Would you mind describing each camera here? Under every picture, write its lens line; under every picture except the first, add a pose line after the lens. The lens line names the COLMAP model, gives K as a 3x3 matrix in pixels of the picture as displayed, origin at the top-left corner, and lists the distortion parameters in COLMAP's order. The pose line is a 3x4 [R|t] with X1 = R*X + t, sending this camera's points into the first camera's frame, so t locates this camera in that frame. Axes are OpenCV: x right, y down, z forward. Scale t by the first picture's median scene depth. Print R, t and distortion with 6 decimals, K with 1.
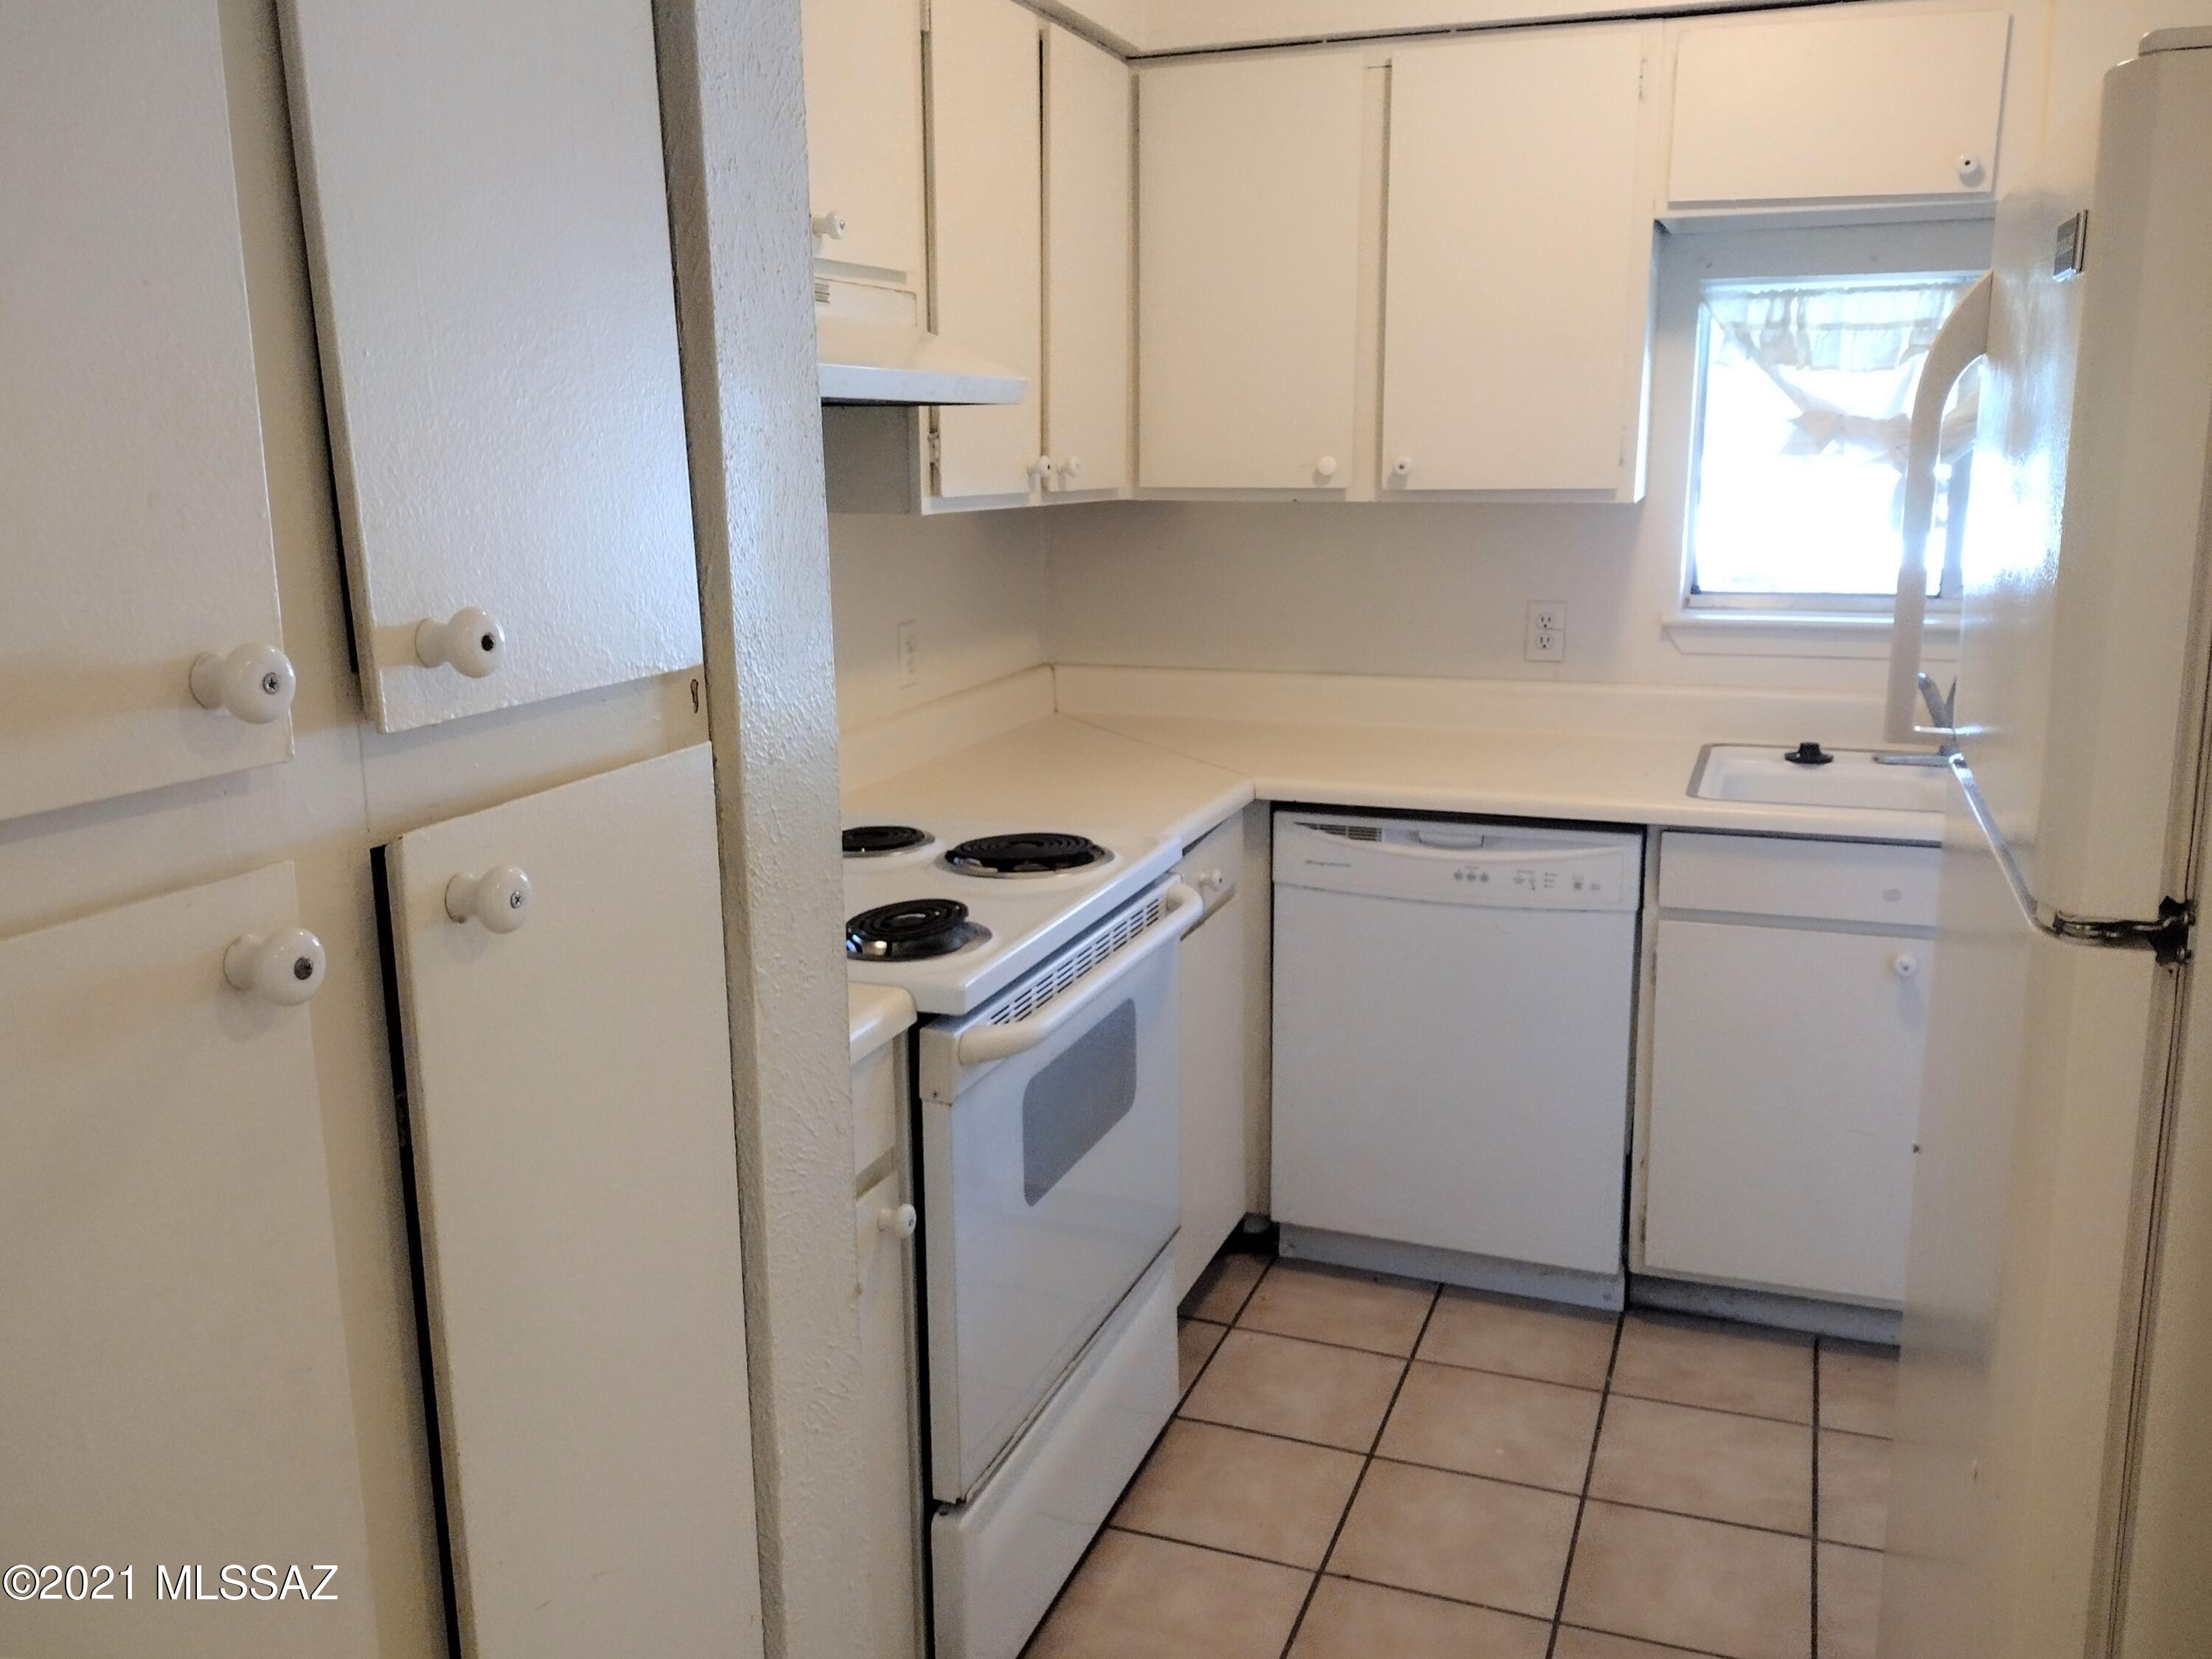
lens RADIAL K [[1759.6, 0, 1106.0], [0, 1759.6, 829.5], [0, 0, 1]] dist [0.074268, -0.173866]
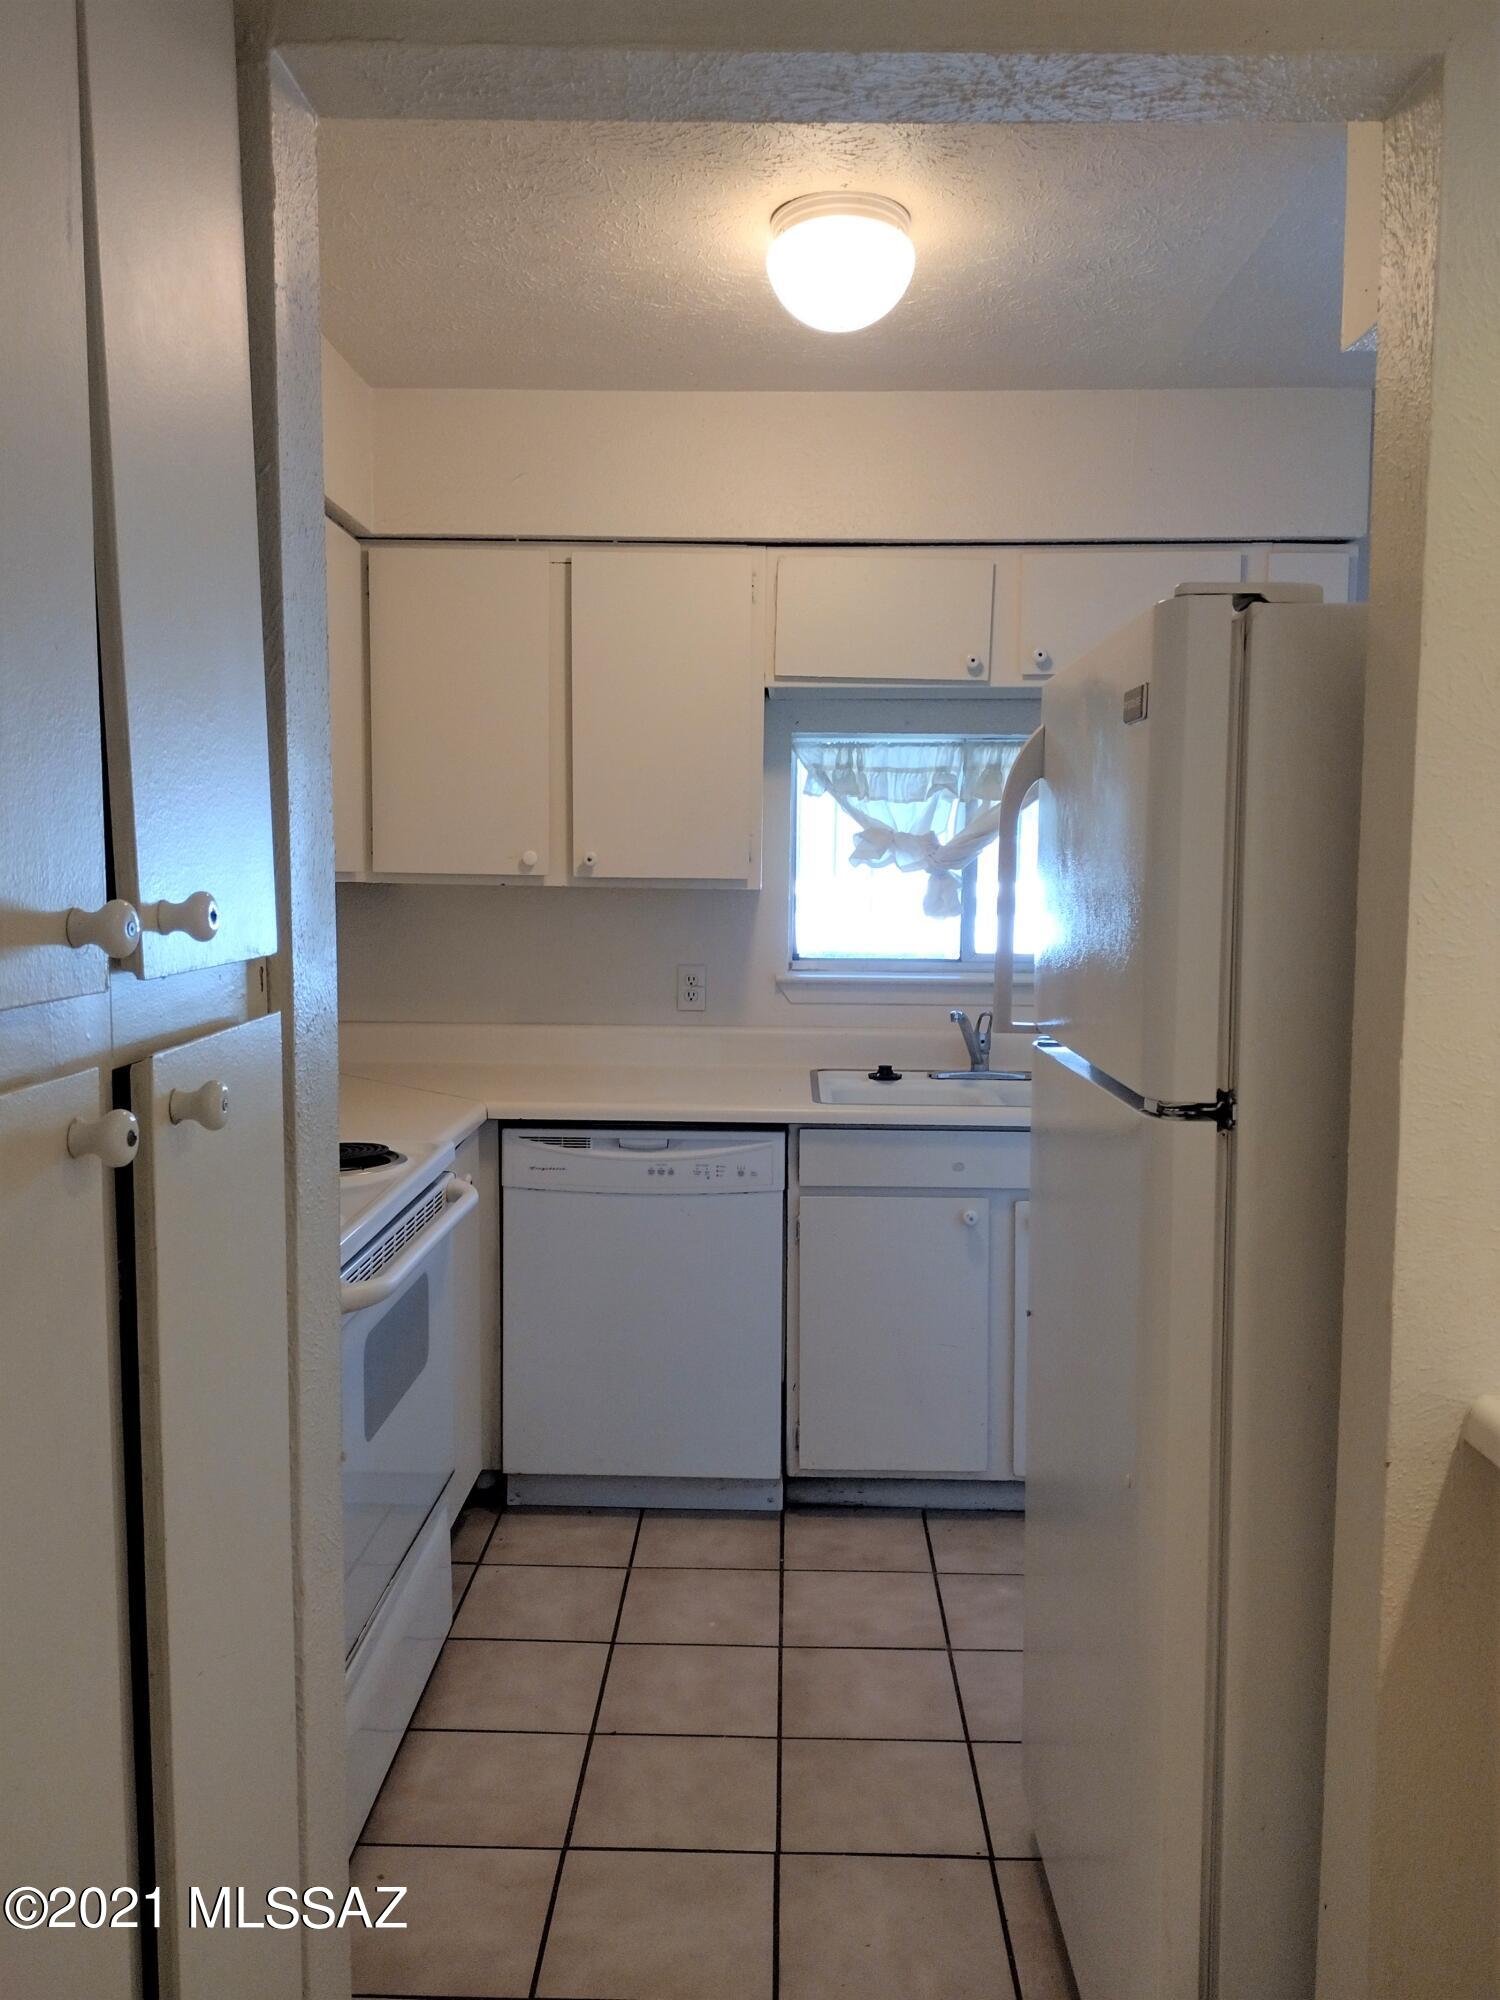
lens RADIAL K [[1514.9, 0, 750.0], [0, 1514.9, 1000.0], [0, 0, 1]] dist [0.066257, -0.206255]
pose [[0.941398, -0.009186, 0.337172, -0.101197], [0.051364, 0.991875, -0.116390, 0.033833], [-0.333363, 0.126887, 0.934221, -0.068579]]
